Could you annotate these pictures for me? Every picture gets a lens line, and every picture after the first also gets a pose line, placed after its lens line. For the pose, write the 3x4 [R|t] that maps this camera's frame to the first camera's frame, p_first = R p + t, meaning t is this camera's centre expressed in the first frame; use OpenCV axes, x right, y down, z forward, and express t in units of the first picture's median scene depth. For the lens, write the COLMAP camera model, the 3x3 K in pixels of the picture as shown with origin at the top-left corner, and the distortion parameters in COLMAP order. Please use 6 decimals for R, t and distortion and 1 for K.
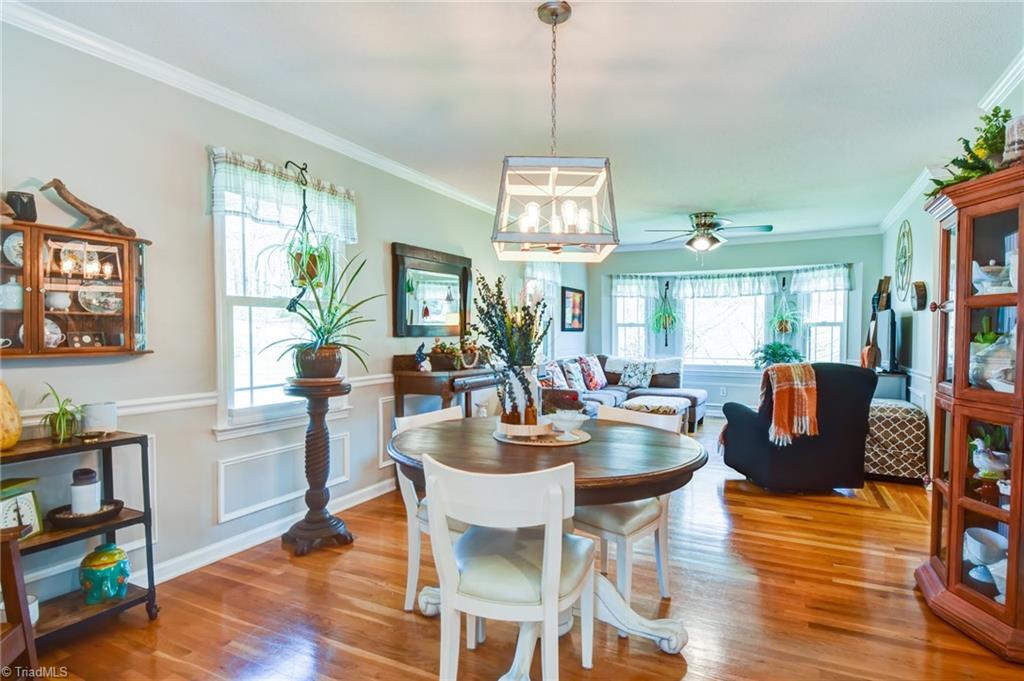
lens RADIAL K [[534.3, 0, 512.0], [0, 534.3, 340.5], [0, 0, 1]] dist [-0.000784, -0.000320]
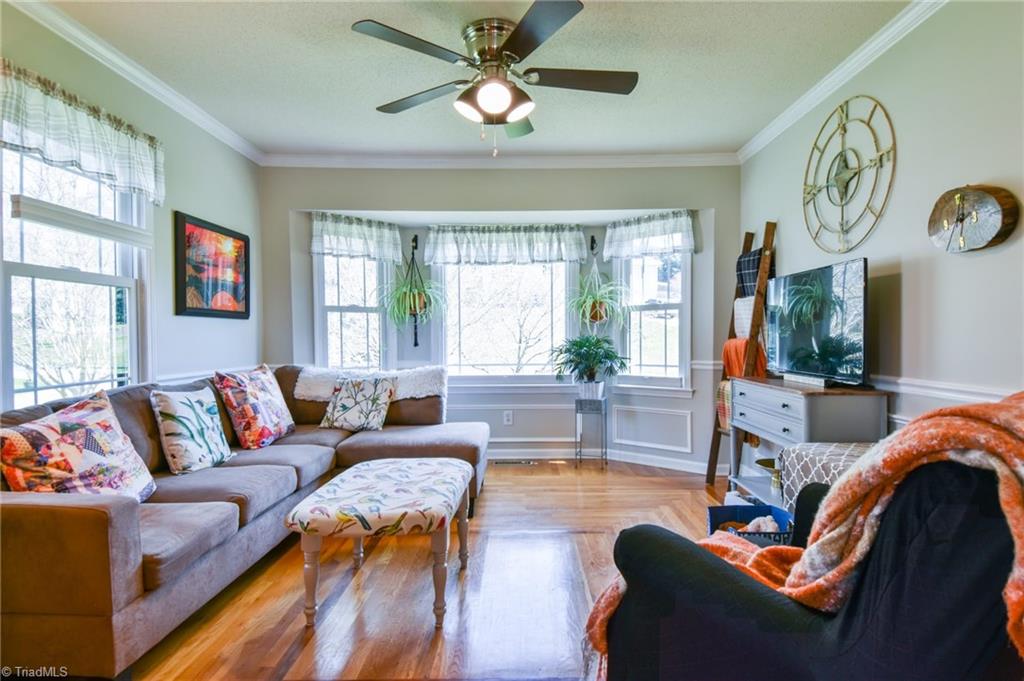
lens RADIAL K [[536.7, 0, 528.4], [0, 536.7, 345.1], [0, 0, 1]] dist [0.054384, -0.059619]
pose [[0.883857, -0.018337, 0.467398, 0.136268], [0.017020, 0.999830, 0.007040, 0.008199], [-0.467447, 0.001733, 0.884019, 0.470089]]
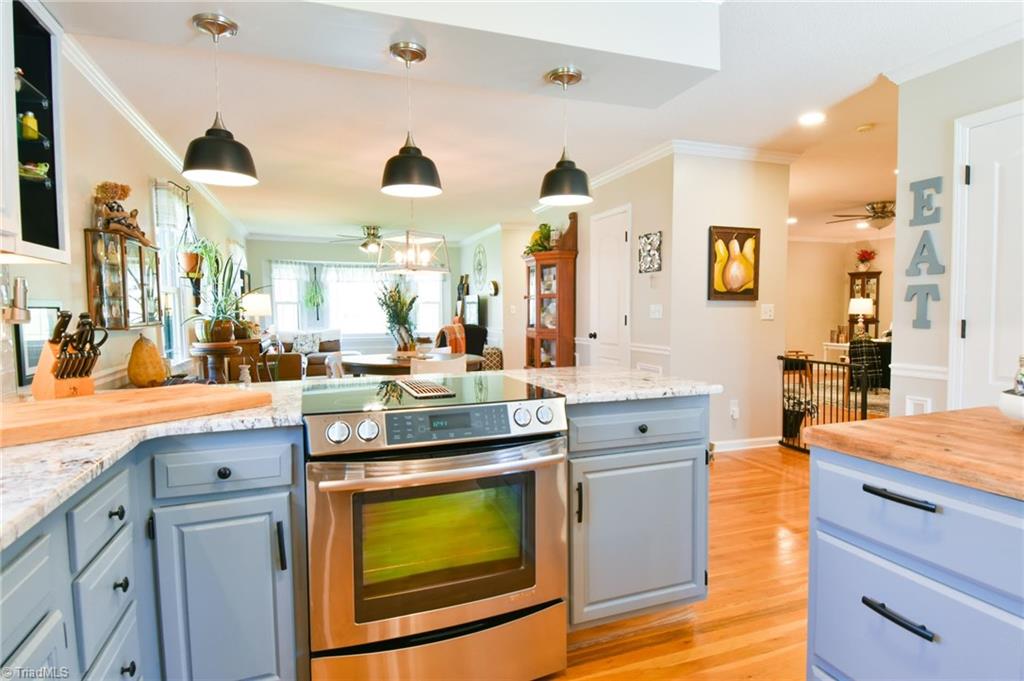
lens RADIAL K [[536.7, 0, 528.4], [0, 536.7, 345.1], [0, 0, 1]] dist [0.054384, -0.059619]
pose [[0.660195, -0.059179, 0.748759, -0.369097], [0.020195, 0.997929, 0.061067, 0.001898], [-0.750823, -0.025195, 0.660023, -0.223462]]
